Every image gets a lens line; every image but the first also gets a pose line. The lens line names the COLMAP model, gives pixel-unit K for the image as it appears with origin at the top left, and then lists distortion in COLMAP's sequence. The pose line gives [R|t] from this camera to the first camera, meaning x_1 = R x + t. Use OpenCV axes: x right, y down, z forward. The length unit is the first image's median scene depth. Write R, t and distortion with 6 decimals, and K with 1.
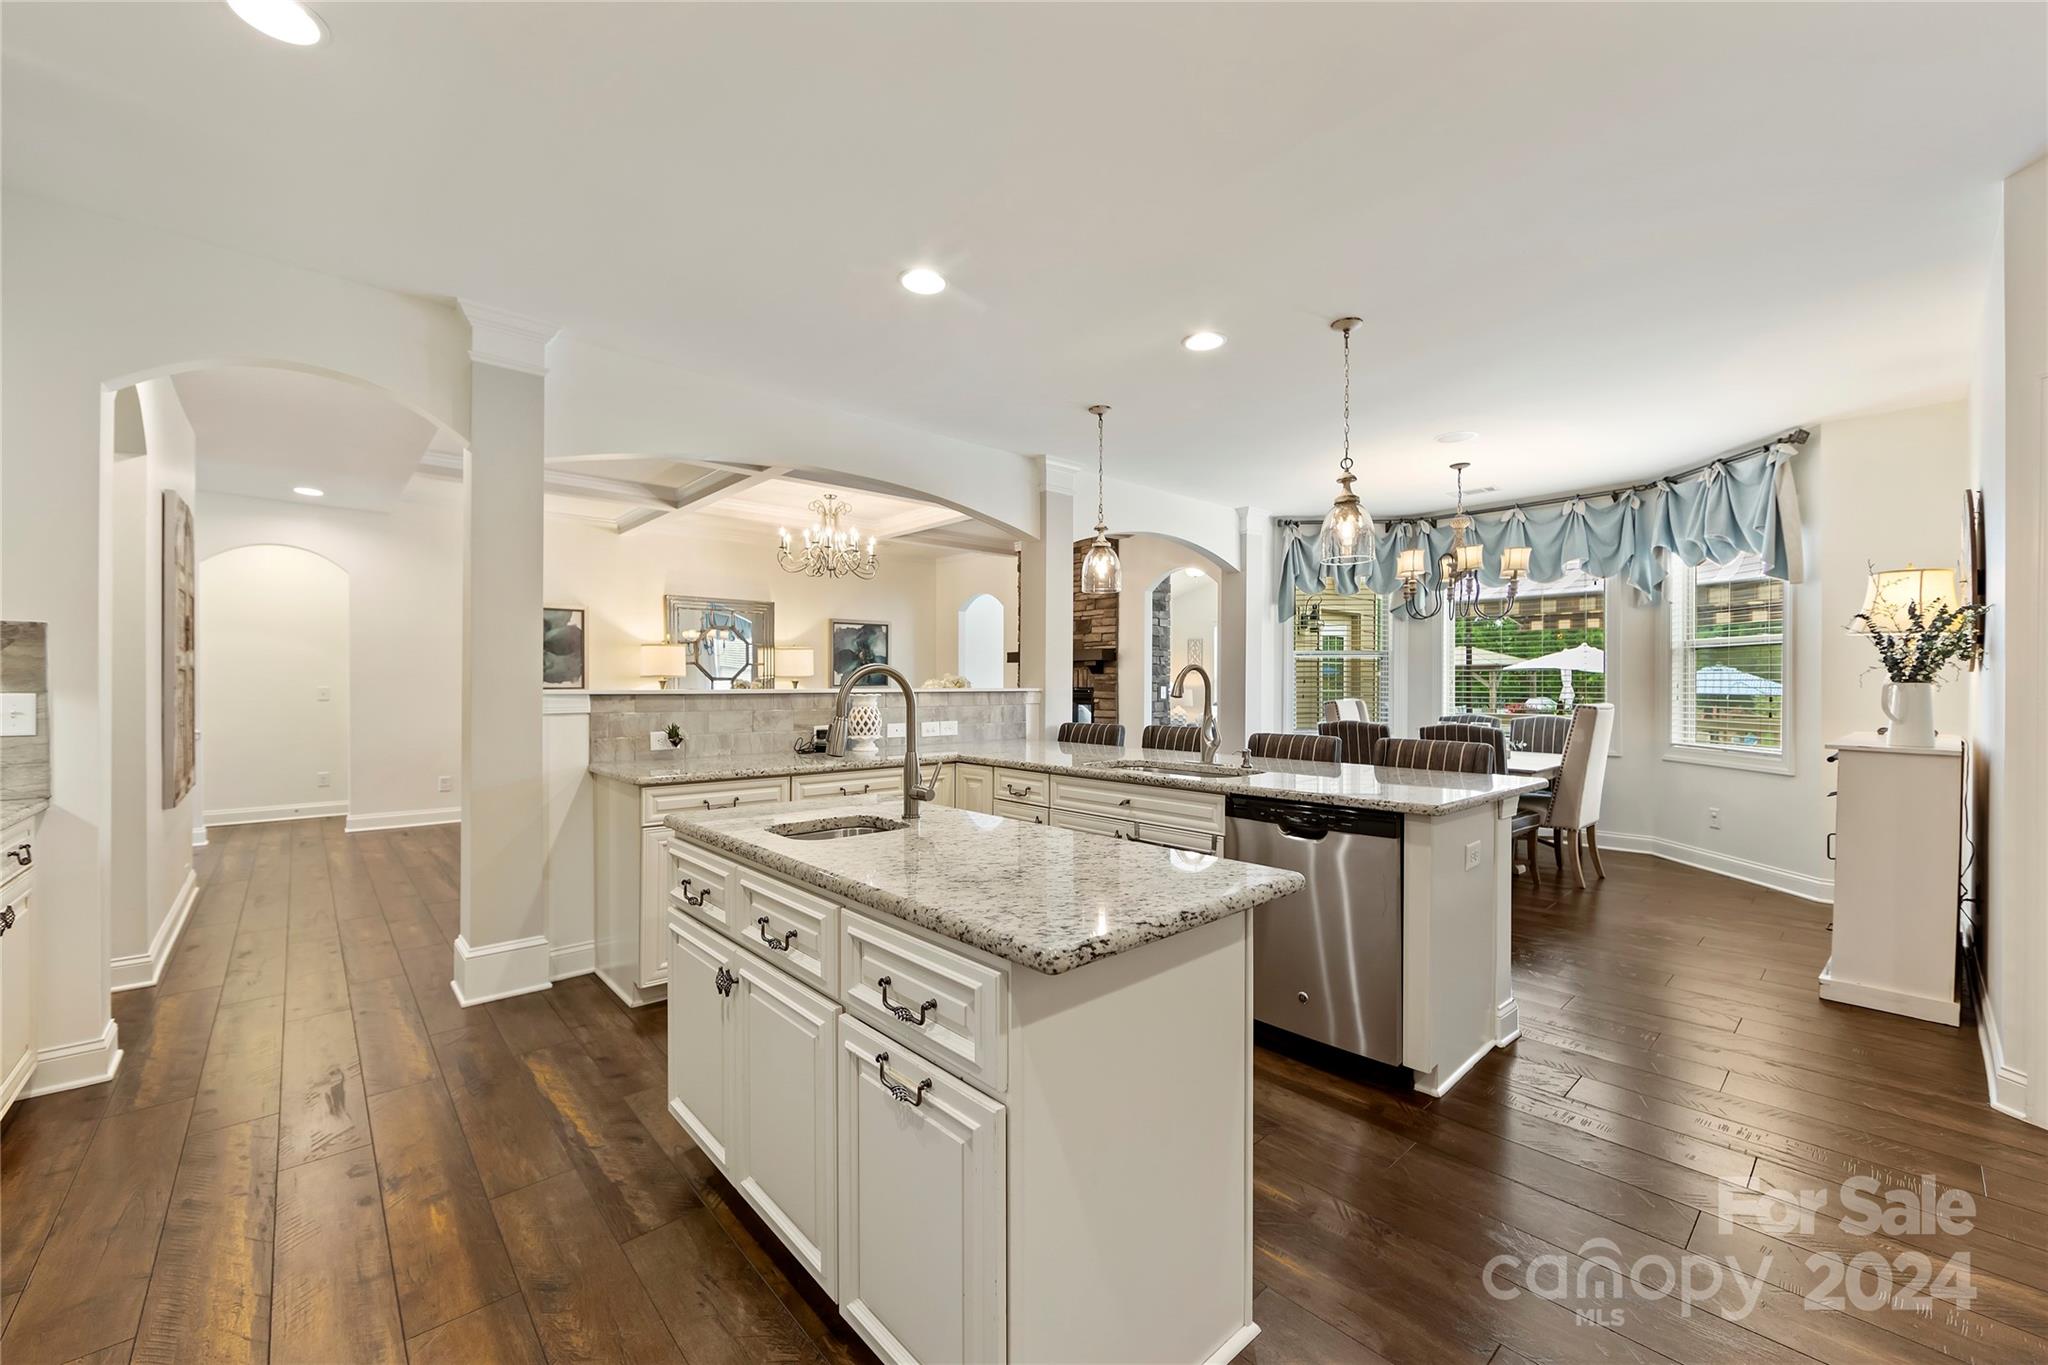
lens RADIAL K [[828.7, 0, 1036.5], [0, 828.7, 687.4], [0, 0, 1]] dist [0.001071, 0.000179]
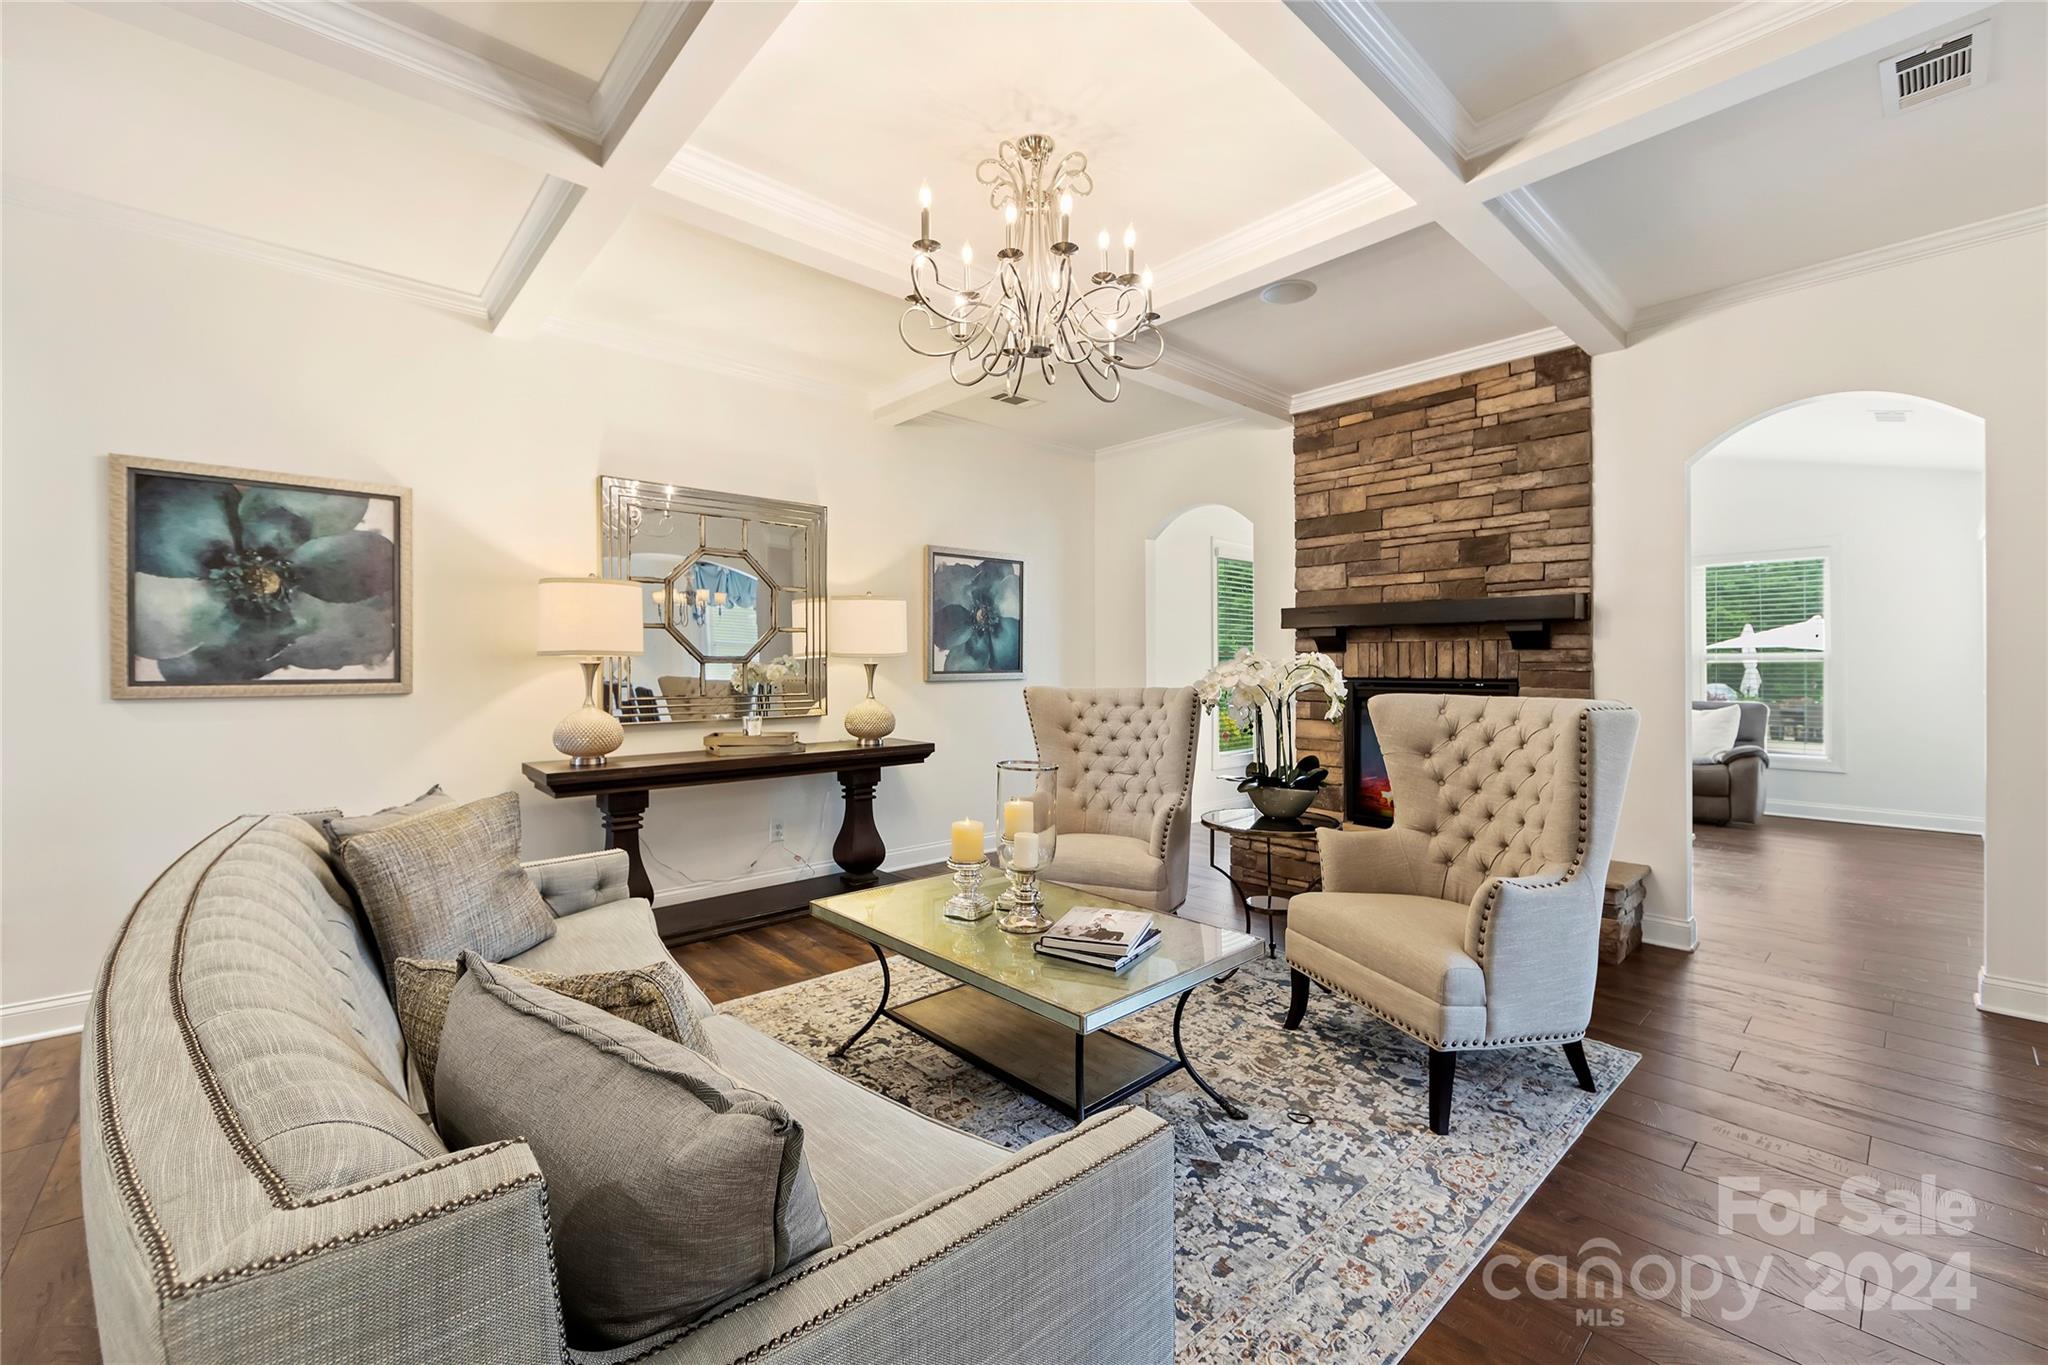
lens RADIAL K [[828.7, 0, 1013.6], [0, 828.7, 663.2], [0, 0, 1]] dist [0.001071, 0.000179]
pose [[0.999992, 0.000288, 0.003951, -0.205440], [-0.000244, 0.999940, -0.010964, -0.003465], [-0.003953, 0.010963, 0.999932, 0.503632]]
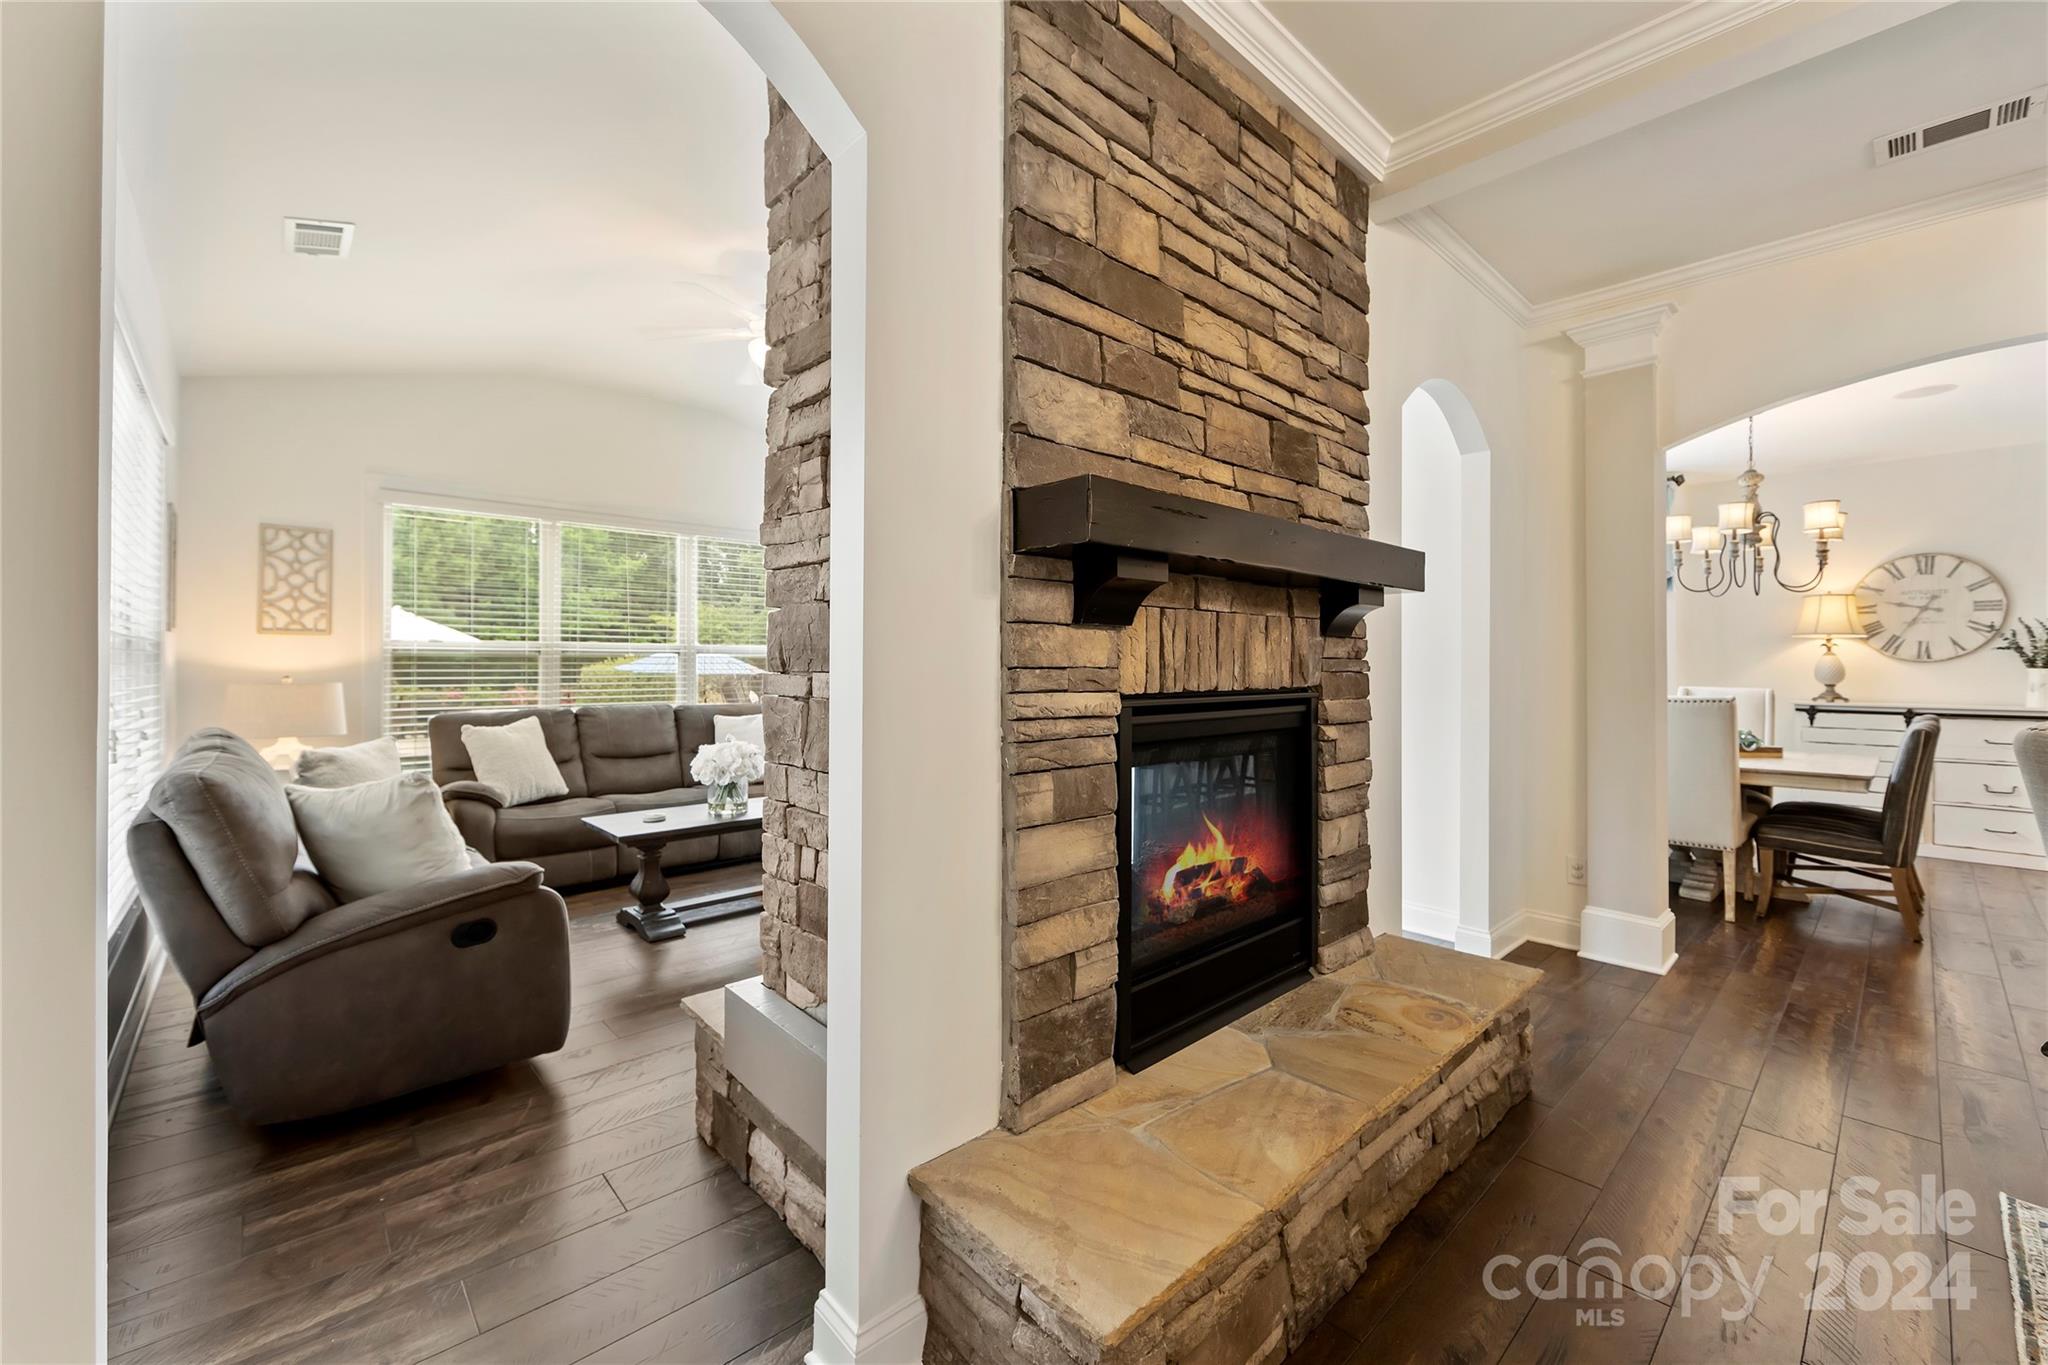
lens RADIAL K [[828.7, 0, 1026.5], [0, 828.7, 669.6], [0, 0, 1]] dist [0.001071, 0.000179]
pose [[-0.024007, 0.009472, 0.999667, -0.191083], [0.014056, 0.999859, -0.009136, -0.004729], [-0.999613, 0.013832, -0.024136, 1.043283]]
